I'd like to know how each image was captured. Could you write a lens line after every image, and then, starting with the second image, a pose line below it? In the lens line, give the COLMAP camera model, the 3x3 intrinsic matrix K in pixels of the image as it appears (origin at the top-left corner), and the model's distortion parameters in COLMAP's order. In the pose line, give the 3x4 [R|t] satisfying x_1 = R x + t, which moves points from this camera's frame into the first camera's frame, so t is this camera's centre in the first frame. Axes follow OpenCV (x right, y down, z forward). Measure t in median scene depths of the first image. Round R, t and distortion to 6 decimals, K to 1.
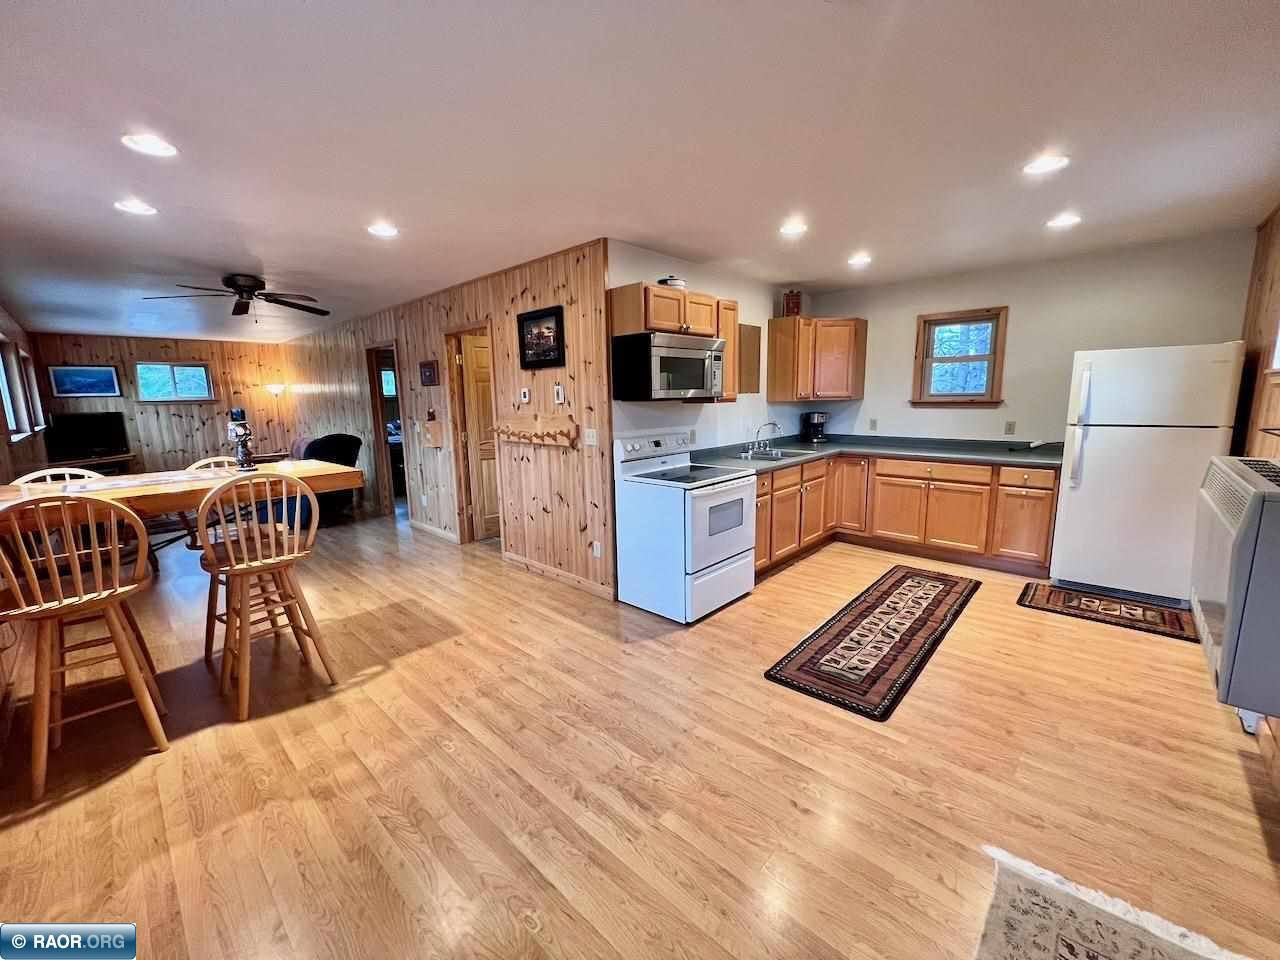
lens RADIAL K [[513.7, 0, 640.0], [0, 513.7, 480.0], [0, 0, 1]] dist [-0.003446, -0.000031]
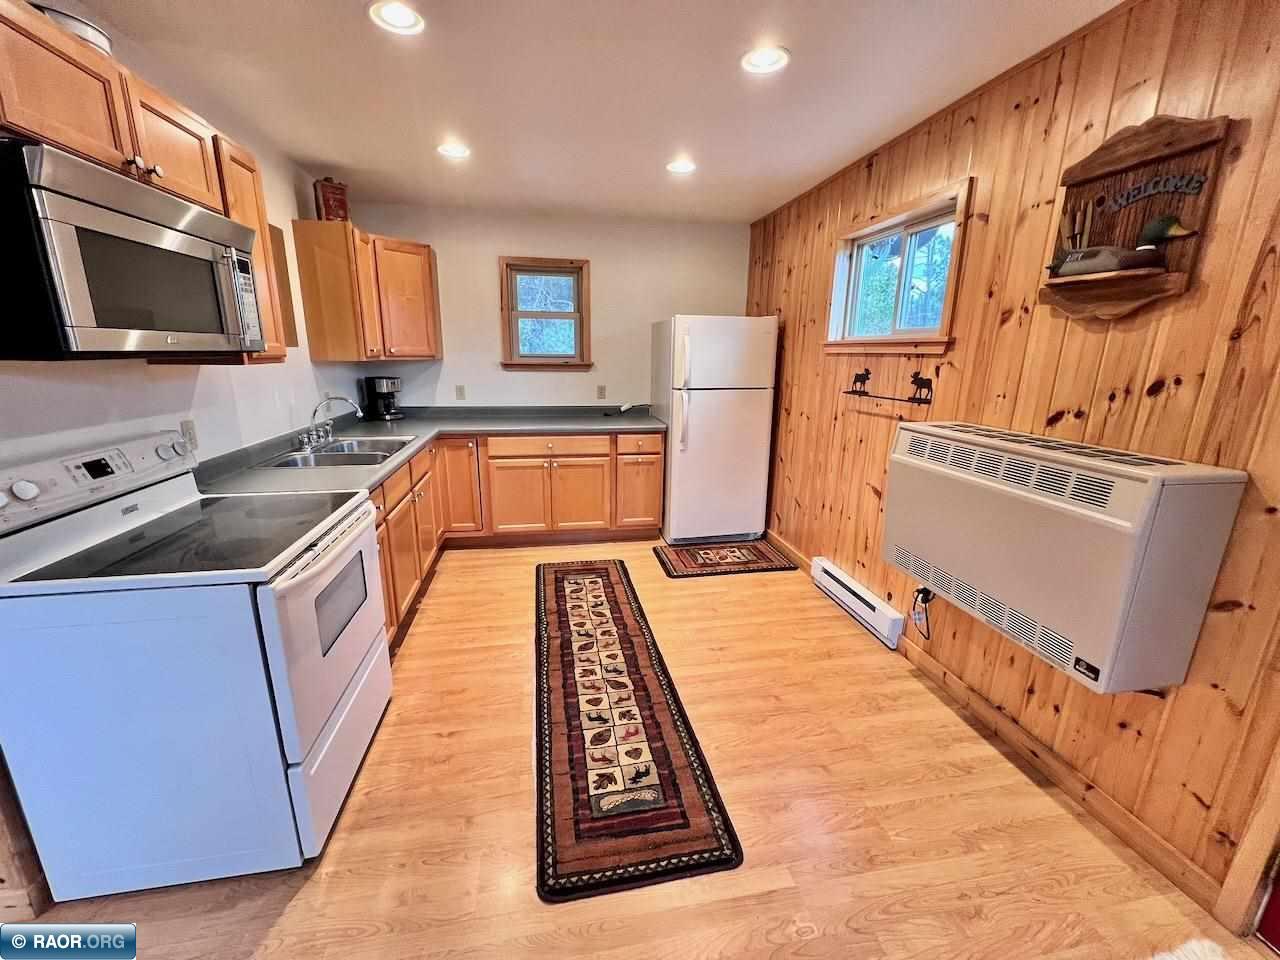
lens RADIAL K [[513.7, 0, 640.0], [0, 513.7, 480.0], [0, 0, 1]] dist [-0.003446, -0.000031]
pose [[0.603716, -0.167011, 0.779509, -0.022078], [0.106489, 0.985941, 0.128766, -0.065785], [-0.790055, 0.005271, 0.613013, 0.415900]]
